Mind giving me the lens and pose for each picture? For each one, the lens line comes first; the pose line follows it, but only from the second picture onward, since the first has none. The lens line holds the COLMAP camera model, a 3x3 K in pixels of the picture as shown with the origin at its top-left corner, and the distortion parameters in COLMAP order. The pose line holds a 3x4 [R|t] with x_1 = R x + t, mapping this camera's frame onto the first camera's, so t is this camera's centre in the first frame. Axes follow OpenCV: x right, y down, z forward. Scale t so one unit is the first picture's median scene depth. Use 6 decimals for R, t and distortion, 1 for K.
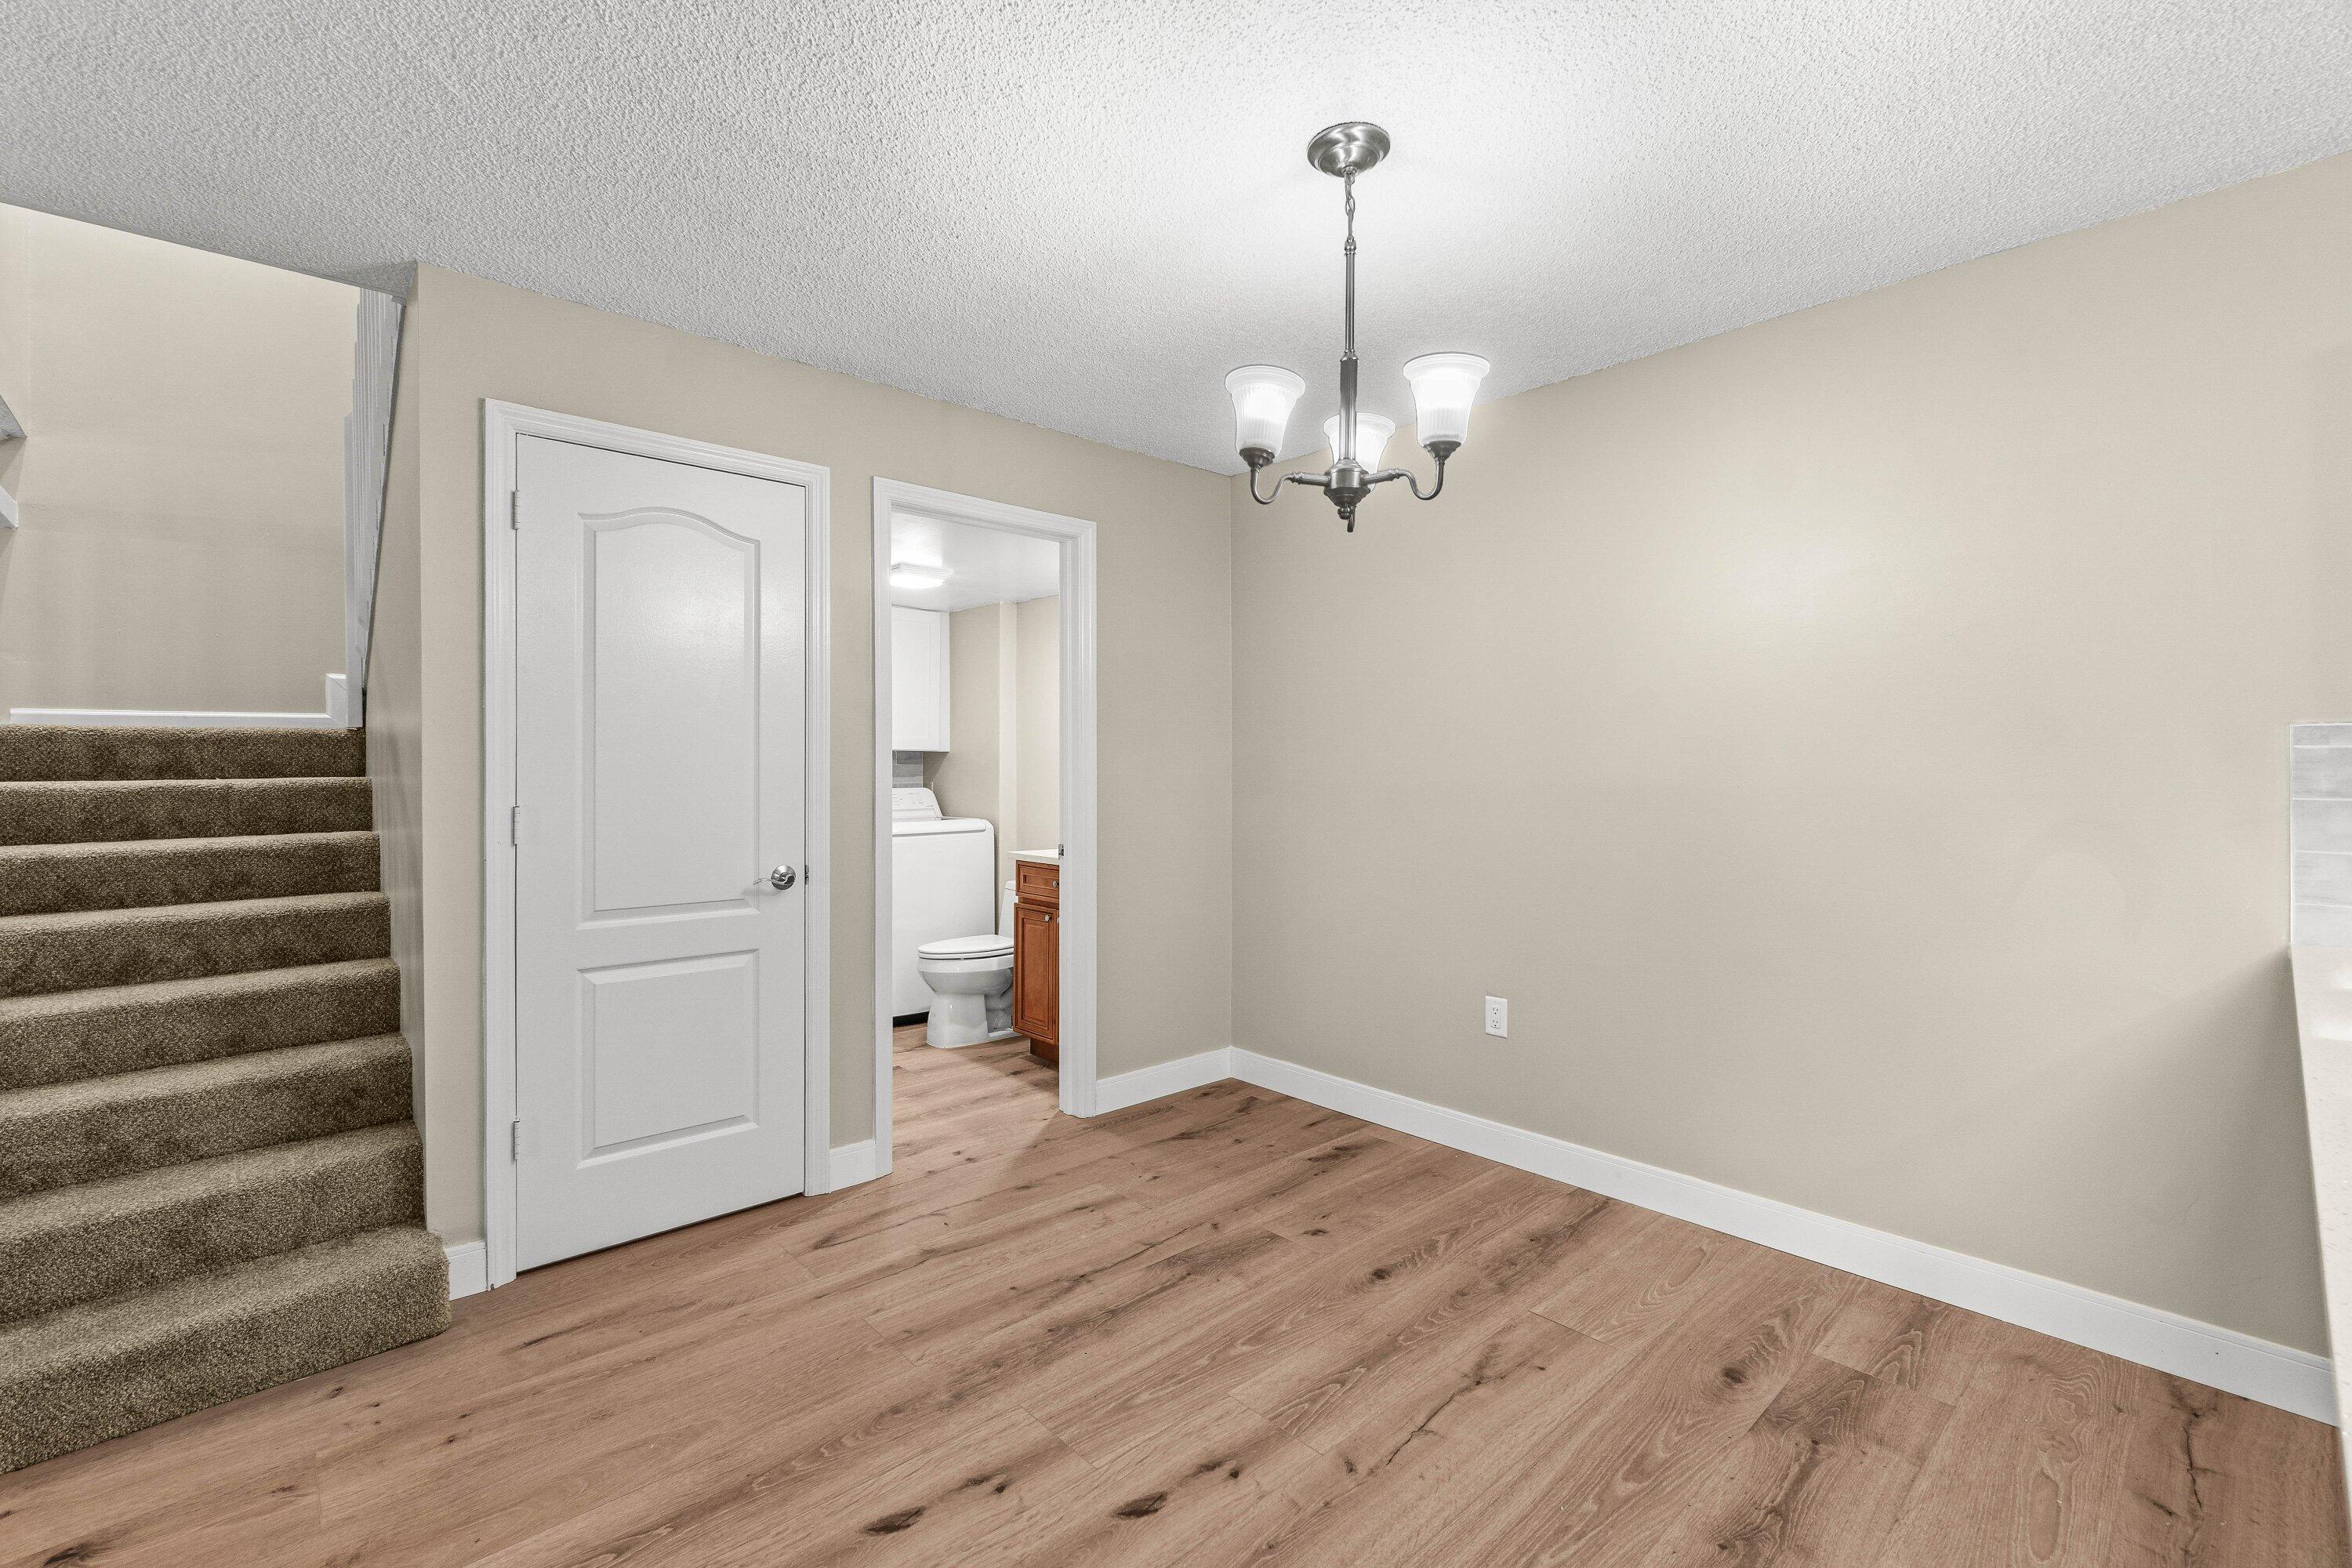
lens RADIAL K [[1025.8, 0, 1167.6], [0, 1025.8, 787.1], [0, 0, 1]] dist [-0.009092, -0.000484]
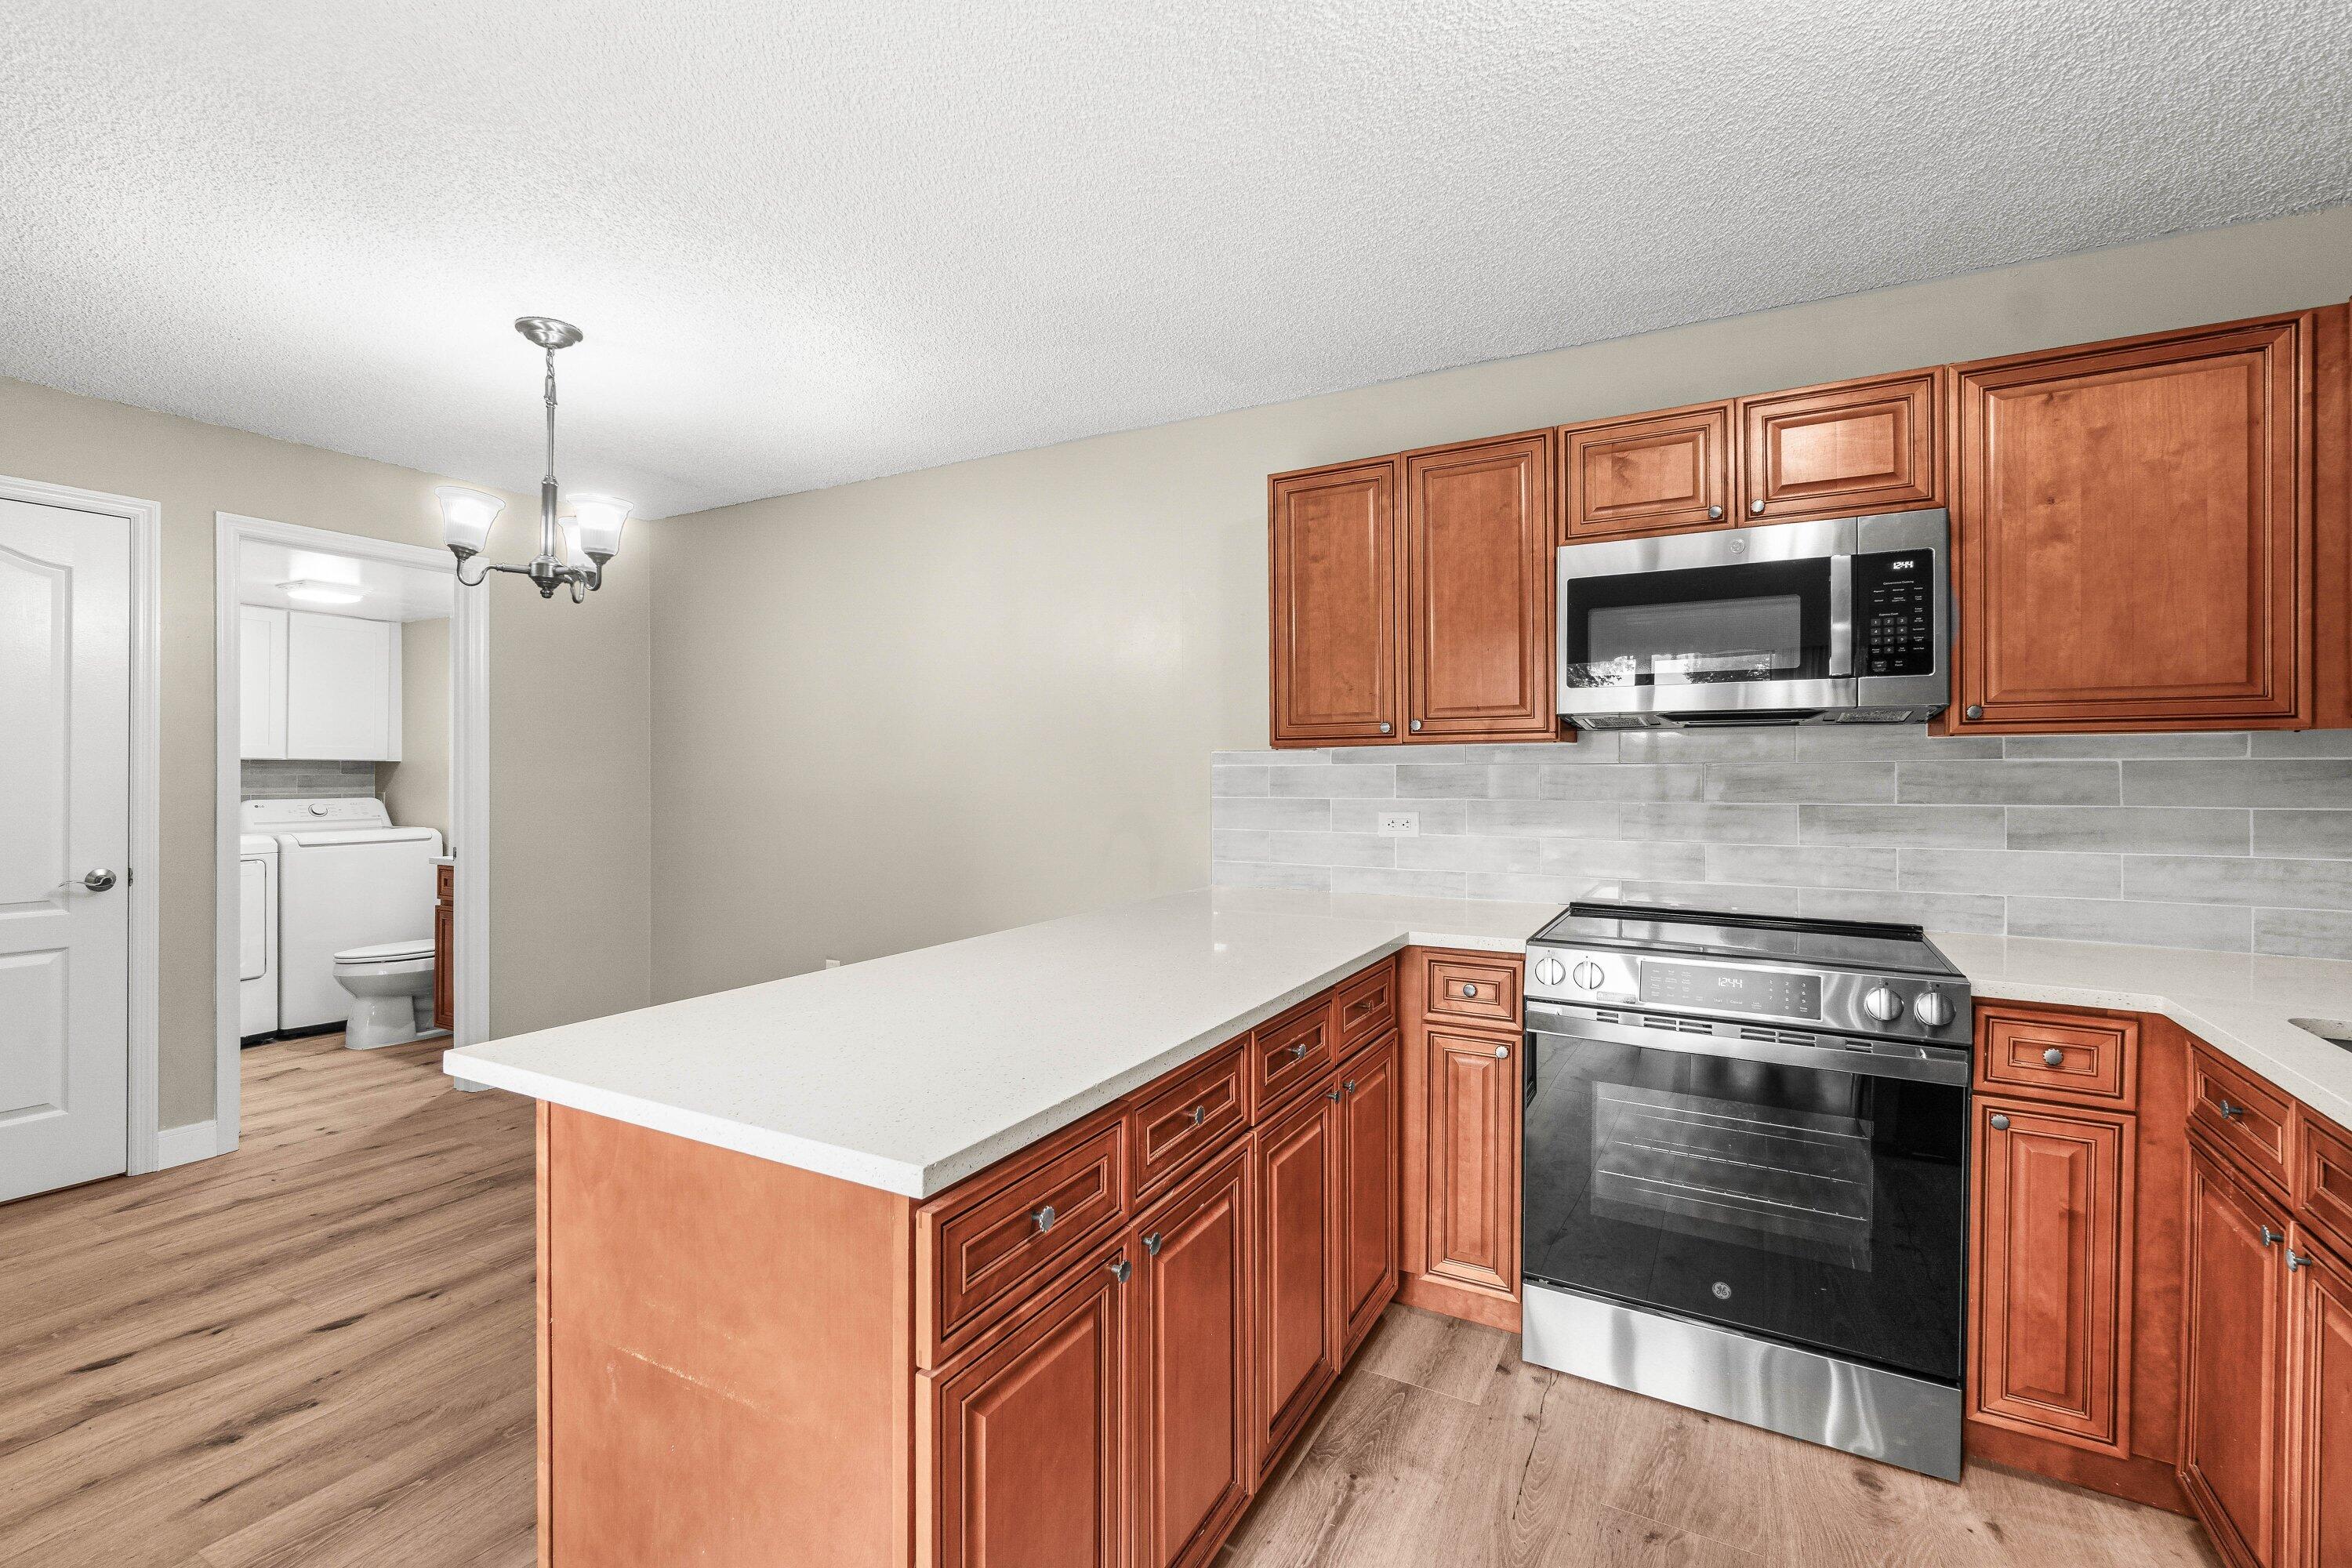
lens RADIAL K [[1039.3, 0, 1165.3], [0, 1039.3, 787.4], [0, 0, 1]] dist [-0.003995, 0.000495]
pose [[0.948948, -0.002723, 0.315420, 0.330730], [0.005587, 0.999951, -0.008176, 0.005762], [-0.315382, 0.009521, 0.948917, -0.372349]]
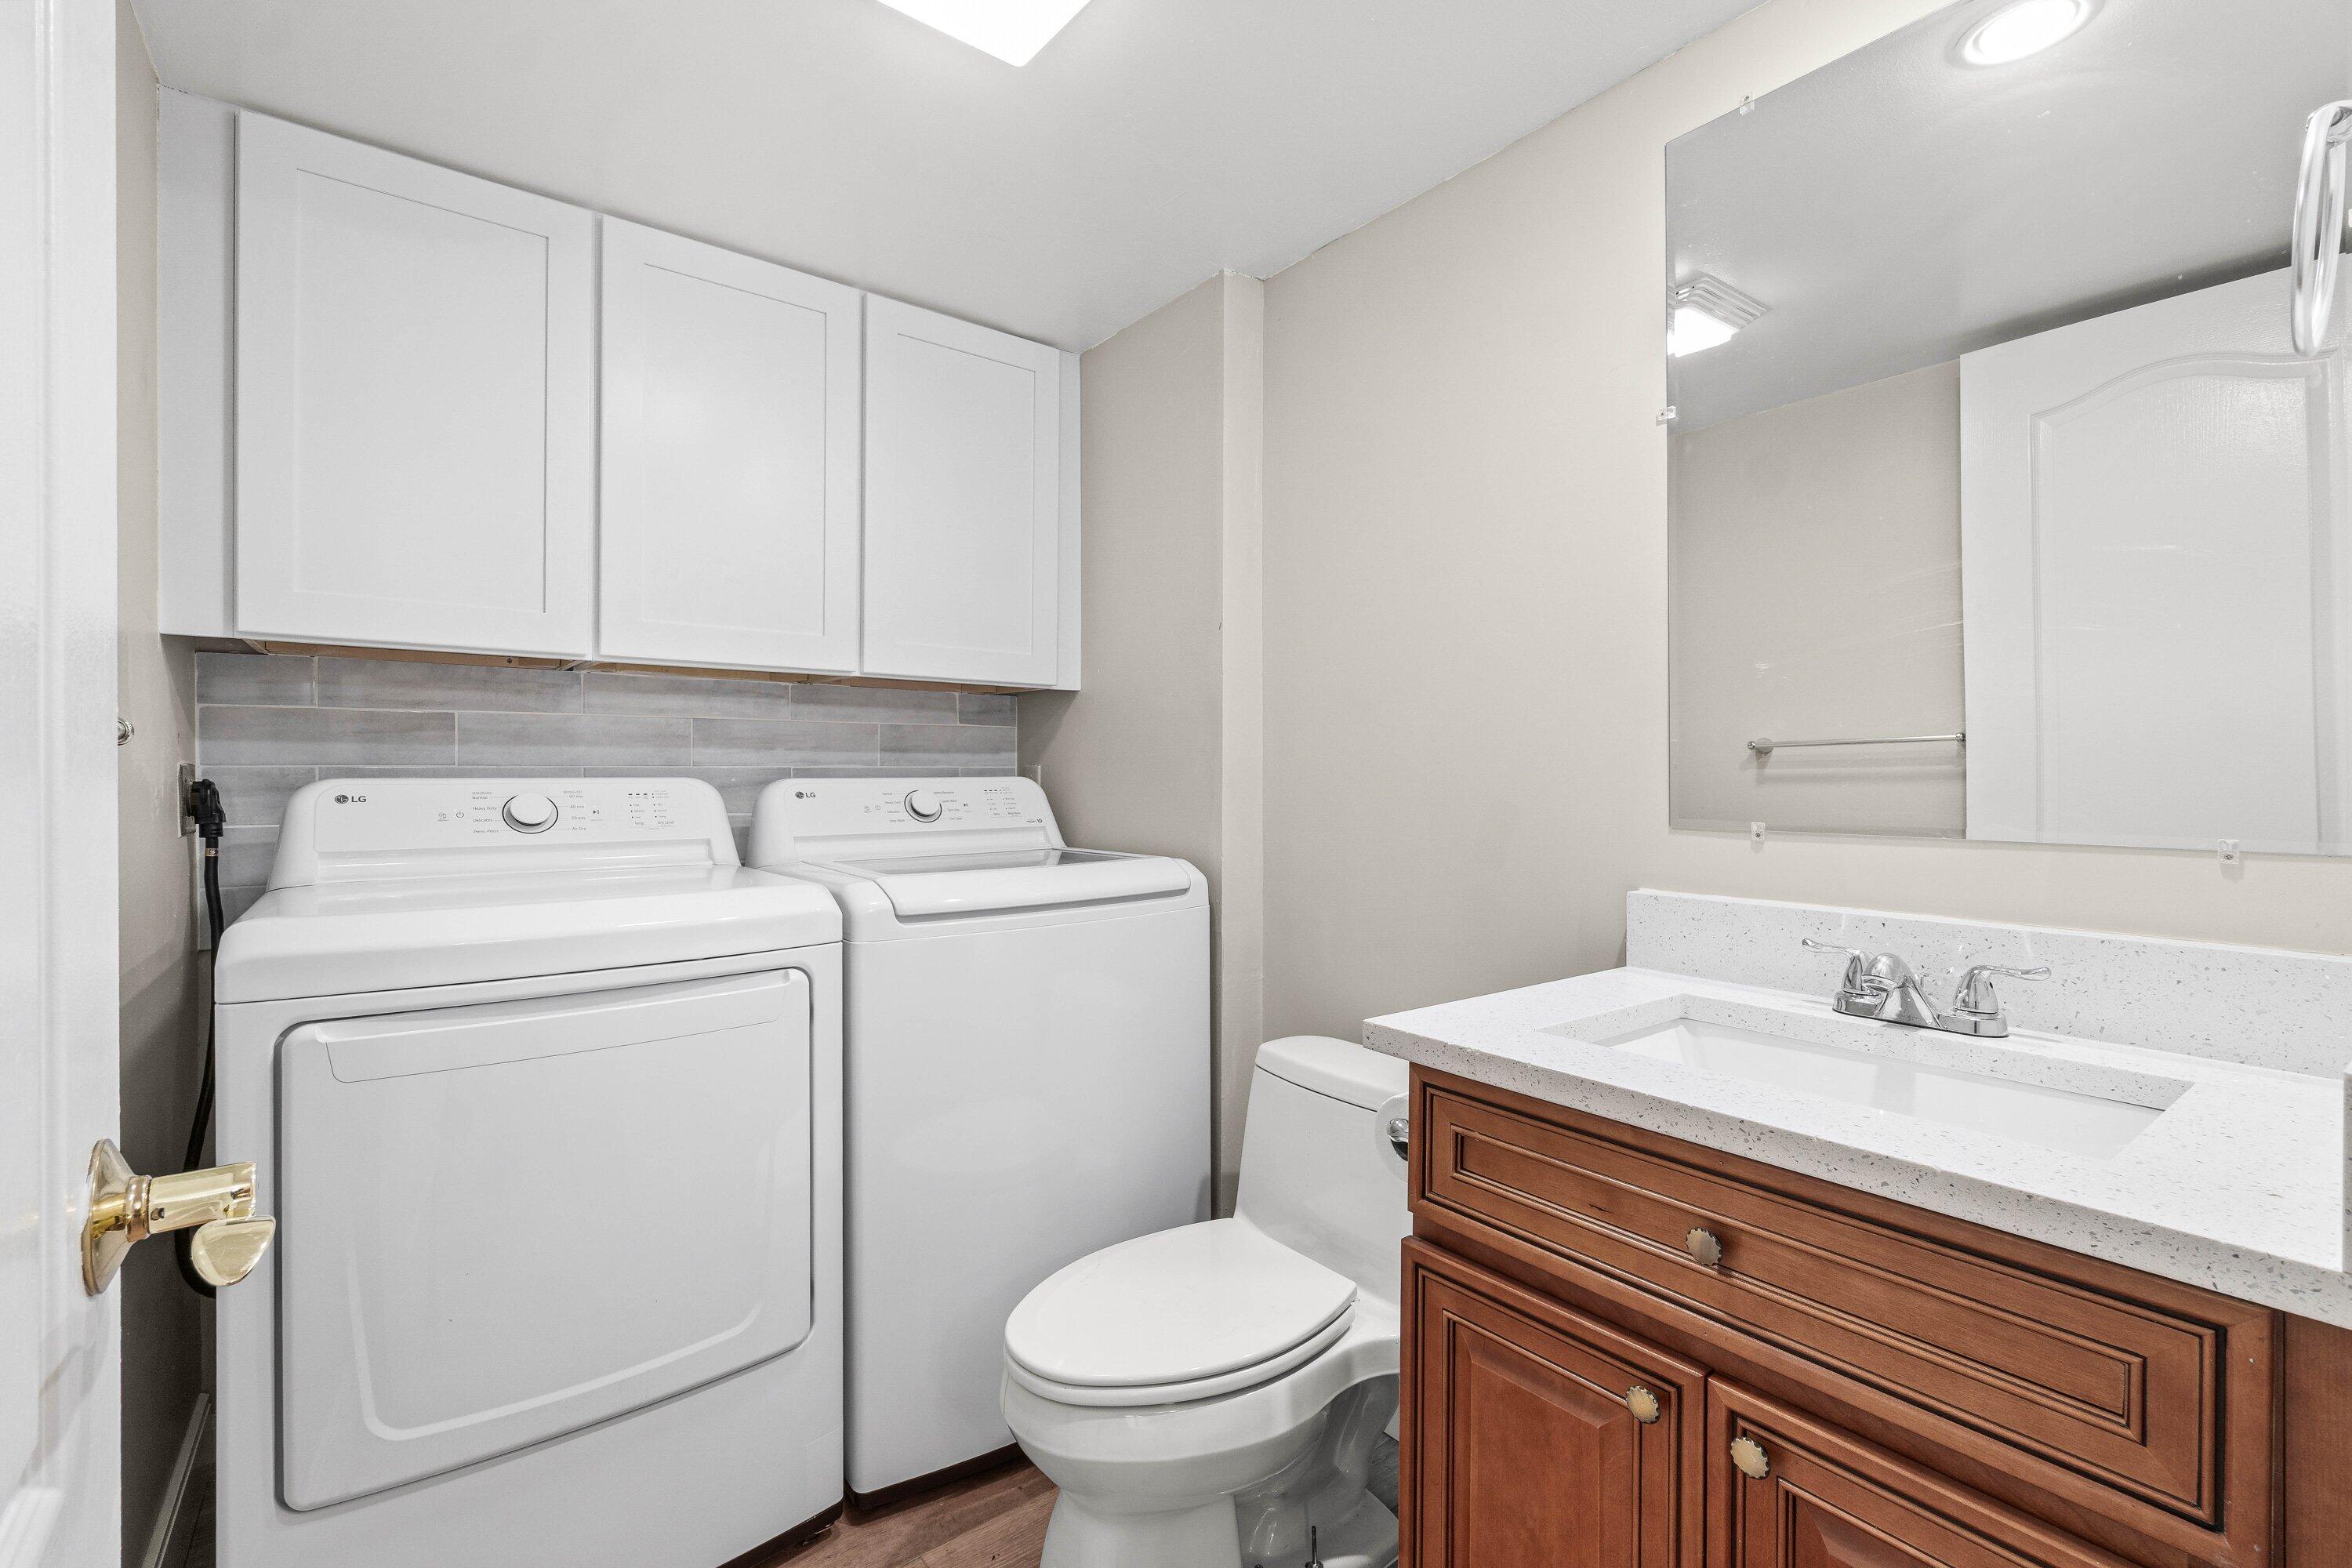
lens RADIAL K [[1039.3, 0, 1165.3], [0, 1039.3, 787.4], [0, 0, 1]] dist [-0.003995, 0.000495]
pose [[0.996258, 0.002222, -0.086402, -0.265309], [-0.002243, 0.999997, -0.000136, 0.009289], [0.086402, 0.000330, 0.996260, 1.085958]]
